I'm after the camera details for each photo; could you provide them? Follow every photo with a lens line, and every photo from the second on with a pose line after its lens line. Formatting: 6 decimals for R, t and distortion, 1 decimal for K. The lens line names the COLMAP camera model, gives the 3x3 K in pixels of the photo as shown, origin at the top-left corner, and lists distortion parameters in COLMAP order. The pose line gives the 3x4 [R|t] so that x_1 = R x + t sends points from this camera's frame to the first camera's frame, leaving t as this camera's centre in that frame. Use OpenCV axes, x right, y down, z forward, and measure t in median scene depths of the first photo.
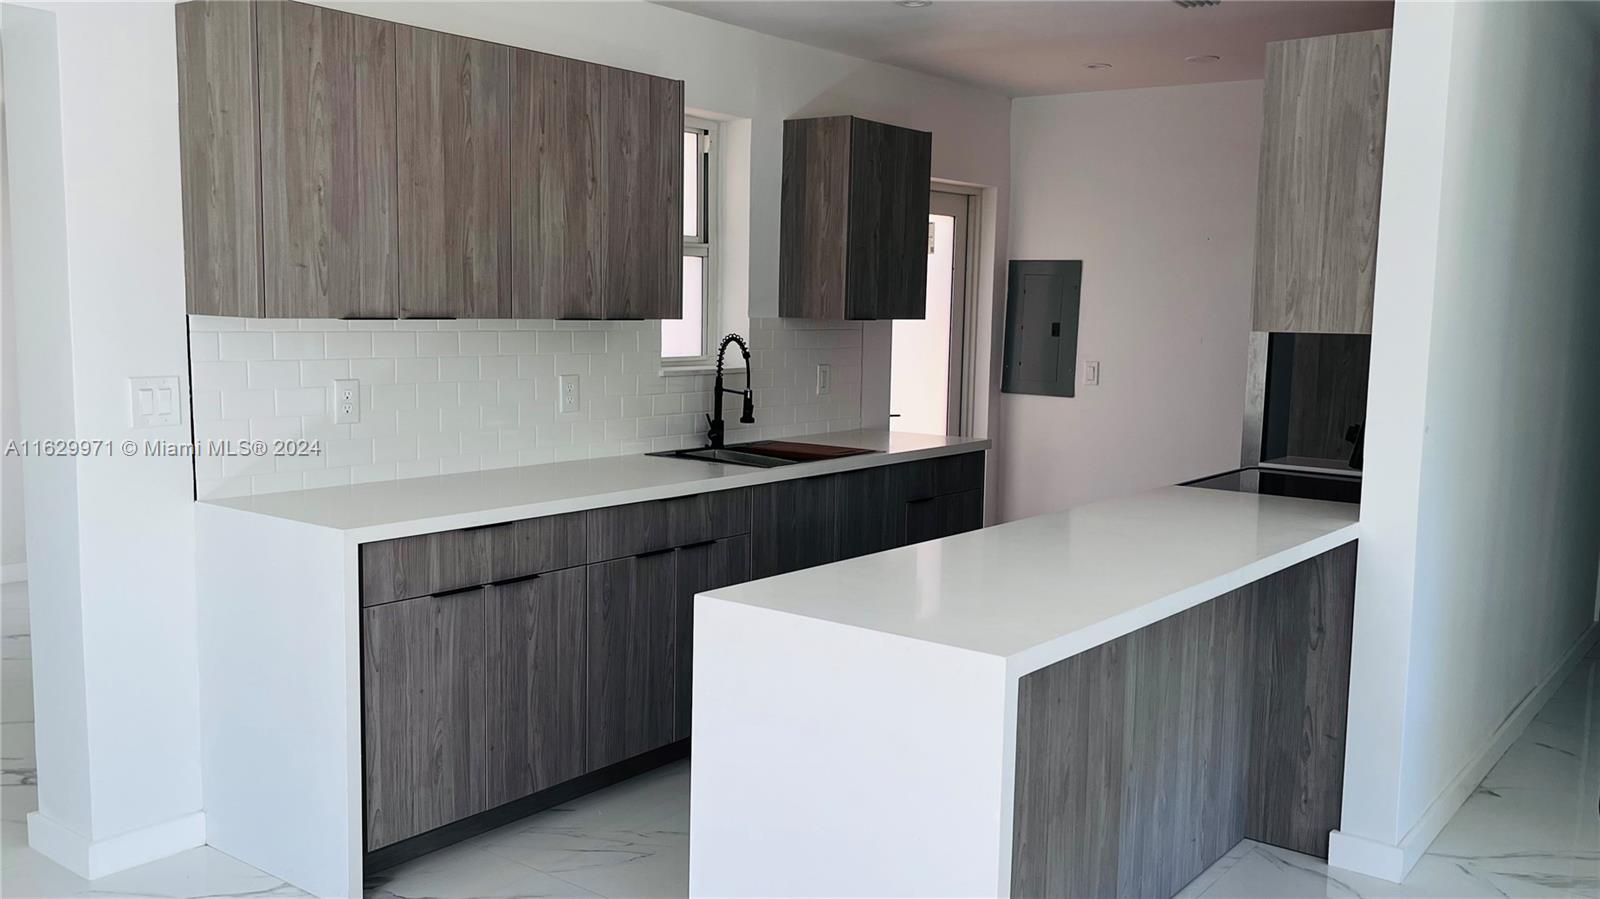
lens RADIAL K [[1355.0, 0, 801.3], [0, 1355.0, 451.2], [0, 0, 1]] dist [0.015548, 0.004922]
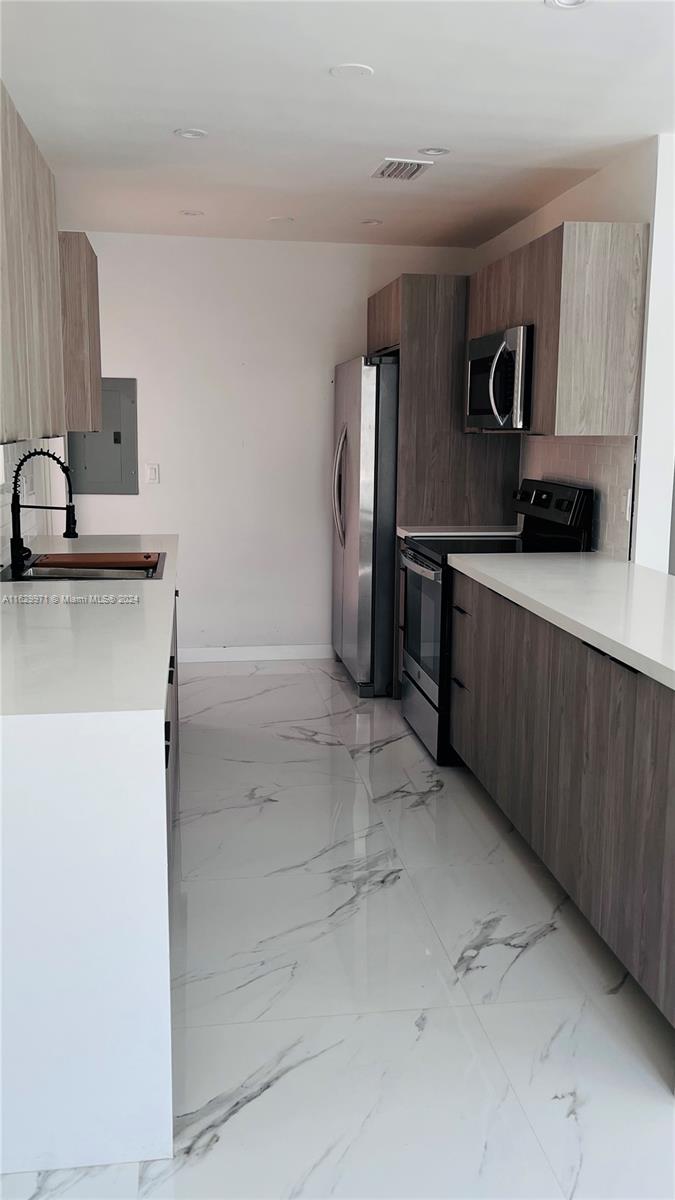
lens RADIAL K [[1016.3, 0, 337.5], [0, 1016.3, 600.0], [0, 0, 1]] dist [0.015548, 0.004922]
pose [[0.695272, -0.134830, 0.705987, -0.582386], [0.082873, 0.990735, 0.107596, -0.052664], [-0.713953, -0.016302, 0.700004, 0.436293]]
